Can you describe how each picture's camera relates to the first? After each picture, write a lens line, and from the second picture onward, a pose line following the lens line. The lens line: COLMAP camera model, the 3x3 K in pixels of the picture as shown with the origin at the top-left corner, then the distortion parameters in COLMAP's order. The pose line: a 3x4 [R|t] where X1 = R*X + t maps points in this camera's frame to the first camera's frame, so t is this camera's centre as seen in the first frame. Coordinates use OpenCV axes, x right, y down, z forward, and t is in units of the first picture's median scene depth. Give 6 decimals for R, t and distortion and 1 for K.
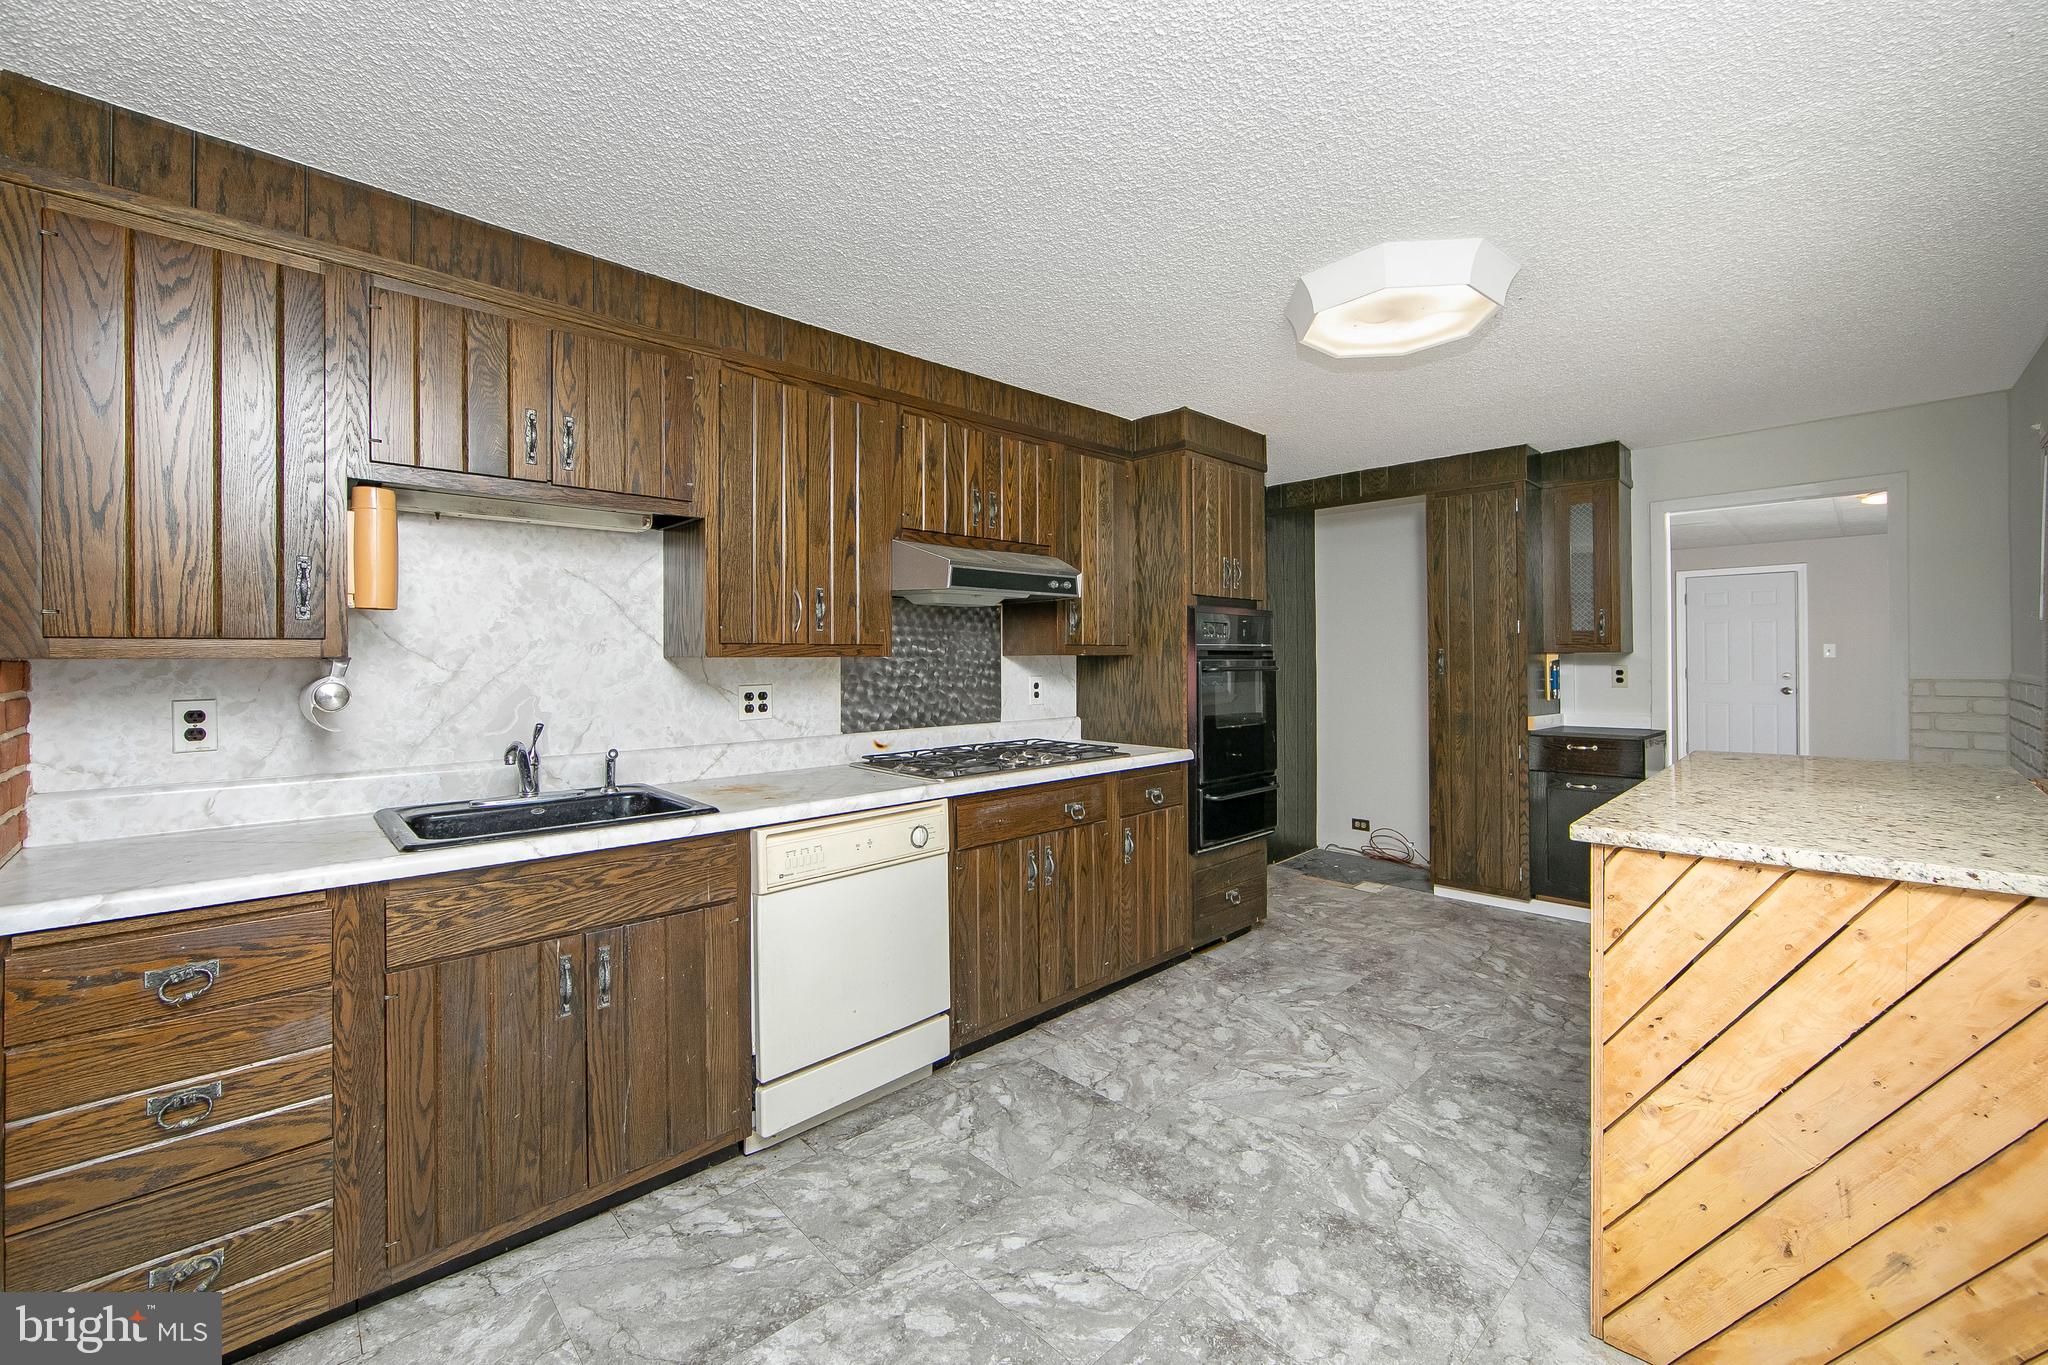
lens RADIAL K [[791.6, 0, 1030.1], [0, 791.6, 650.8], [0, 0, 1]] dist [-0.009322, 0.000681]
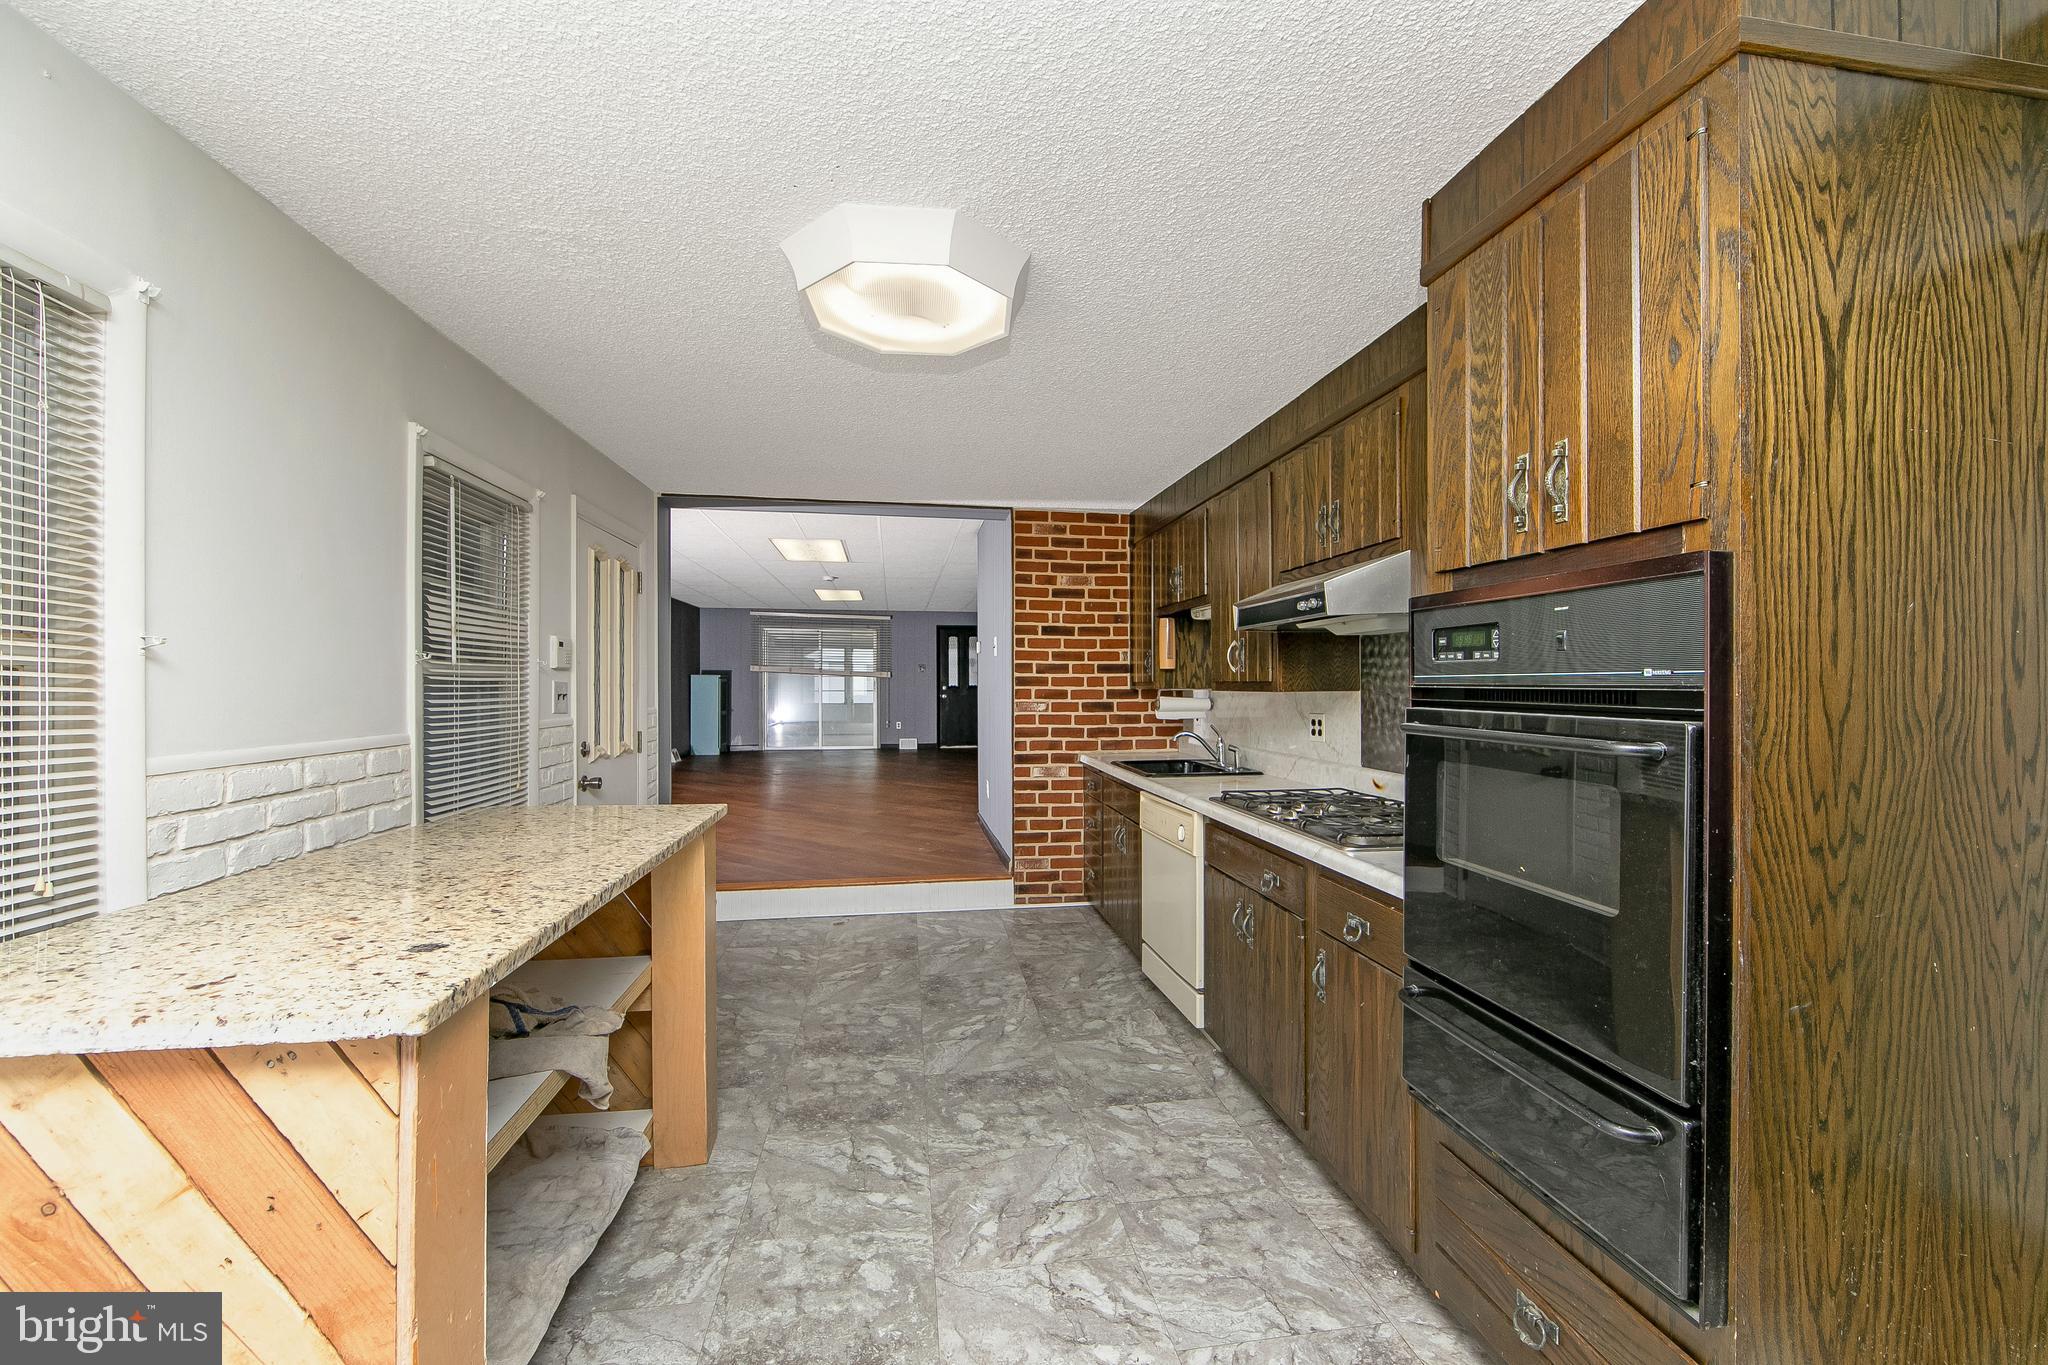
lens RADIAL K [[791.6, 0, 1048.2], [0, 791.6, 681.0], [0, 0, 1]] dist [-0.009322, 0.000681]
pose [[-0.531325, 0.001660, -0.847166, 0.949449], [0.010269, 0.999937, -0.004482, -0.006328], [0.847106, -0.011081, -0.531309, 1.346554]]
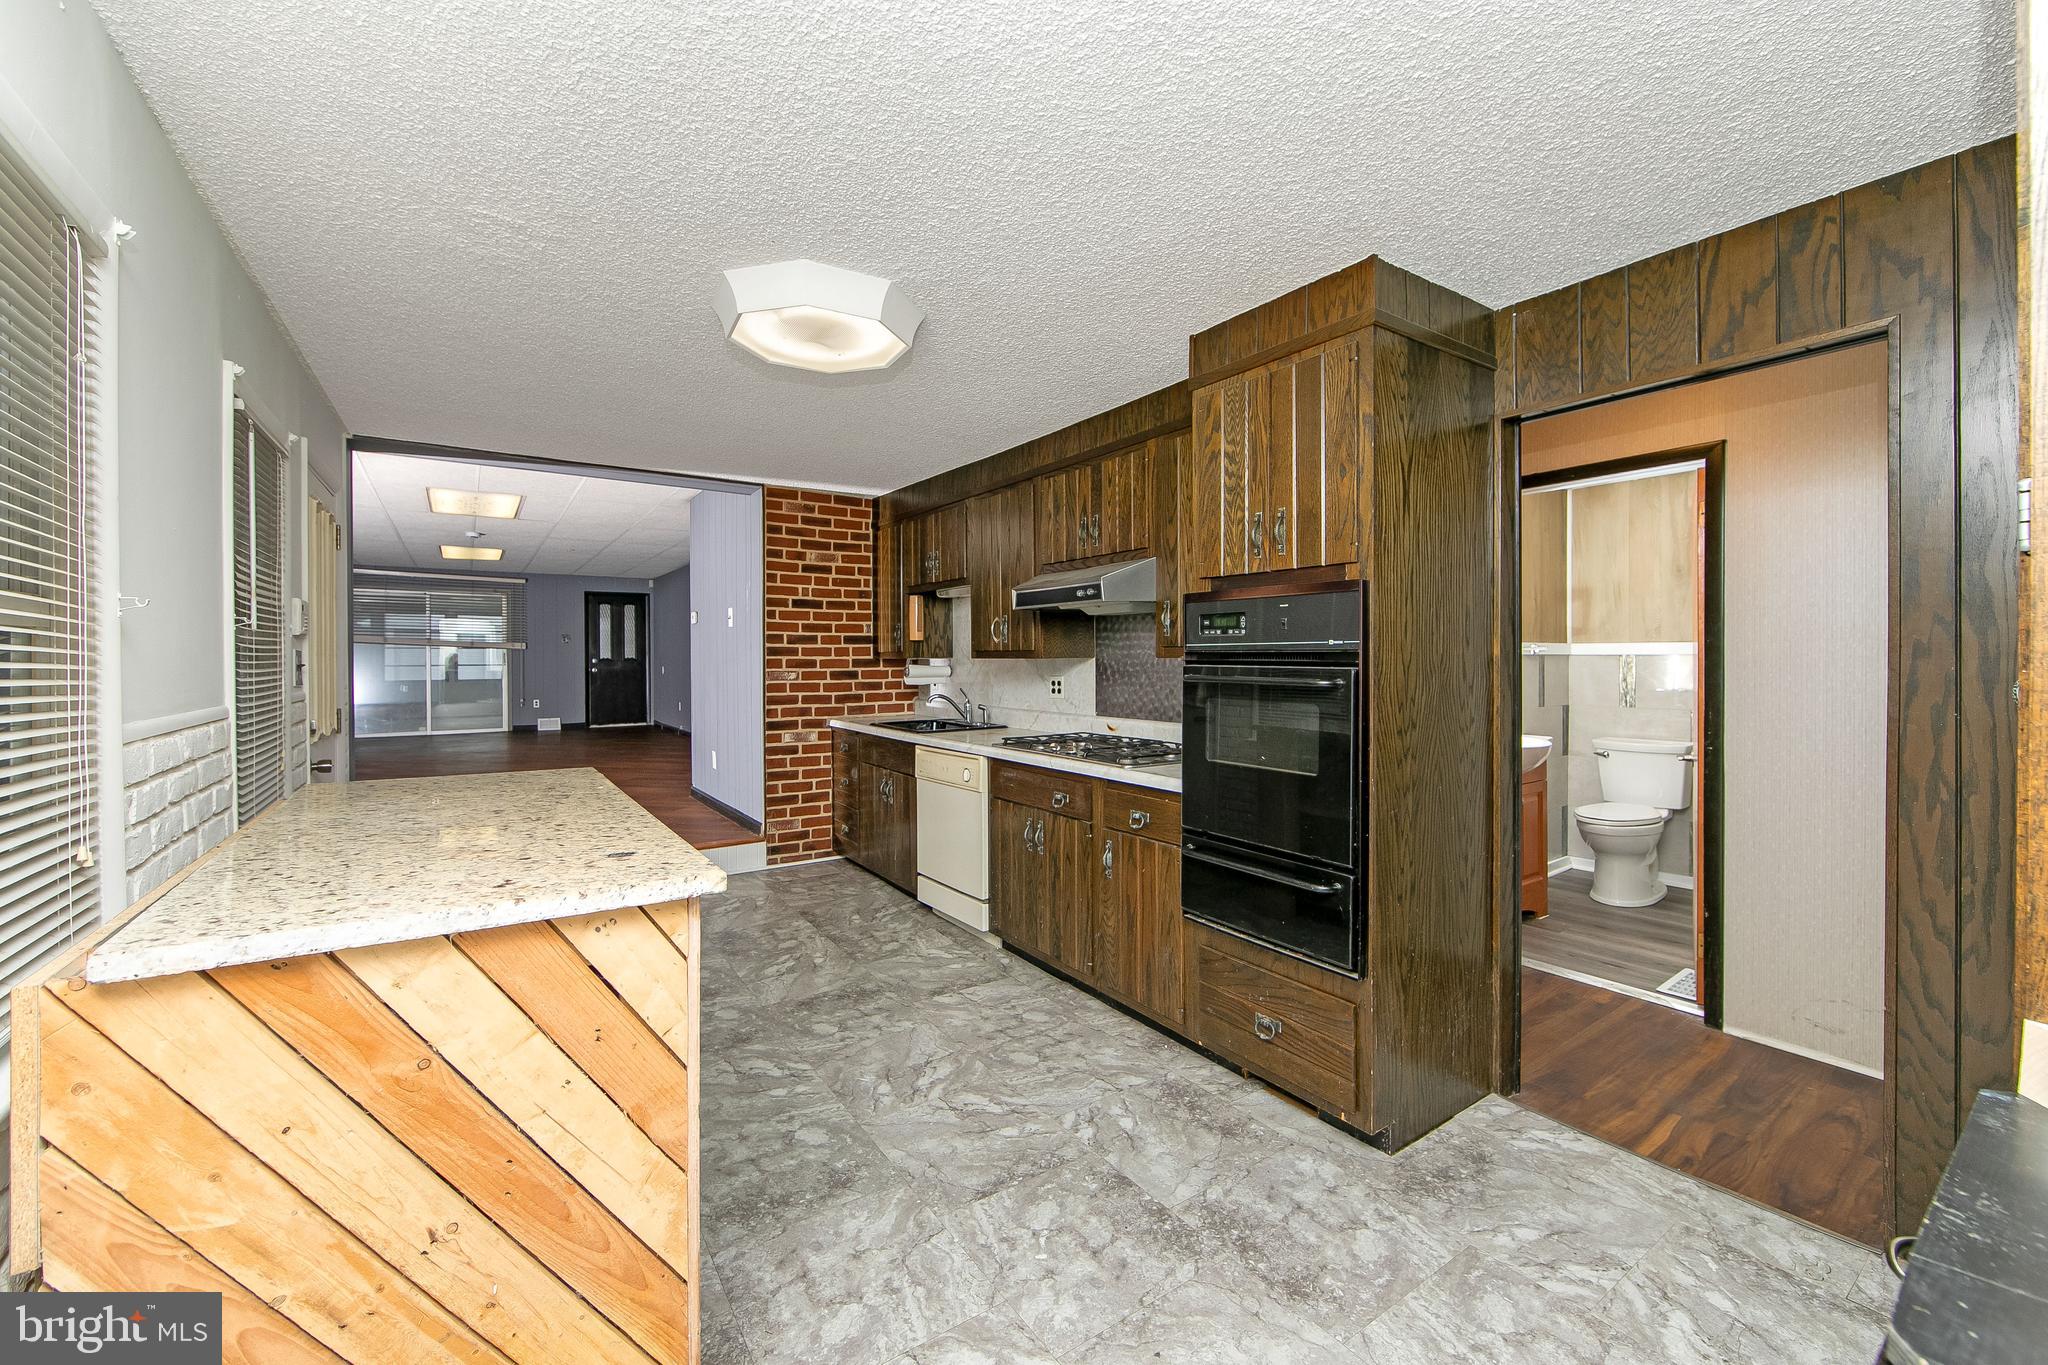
lens RADIAL K [[791.6, 0, 1043.7], [0, 791.6, 657.0], [0, 0, 1]] dist [-0.009322, 0.000681]
pose [[-0.117482, 0.006349, -0.993055, 1.242212], [0.012574, 0.999909, 0.004905, -0.002196], [0.992995, -0.011911, -0.117551, 1.200242]]
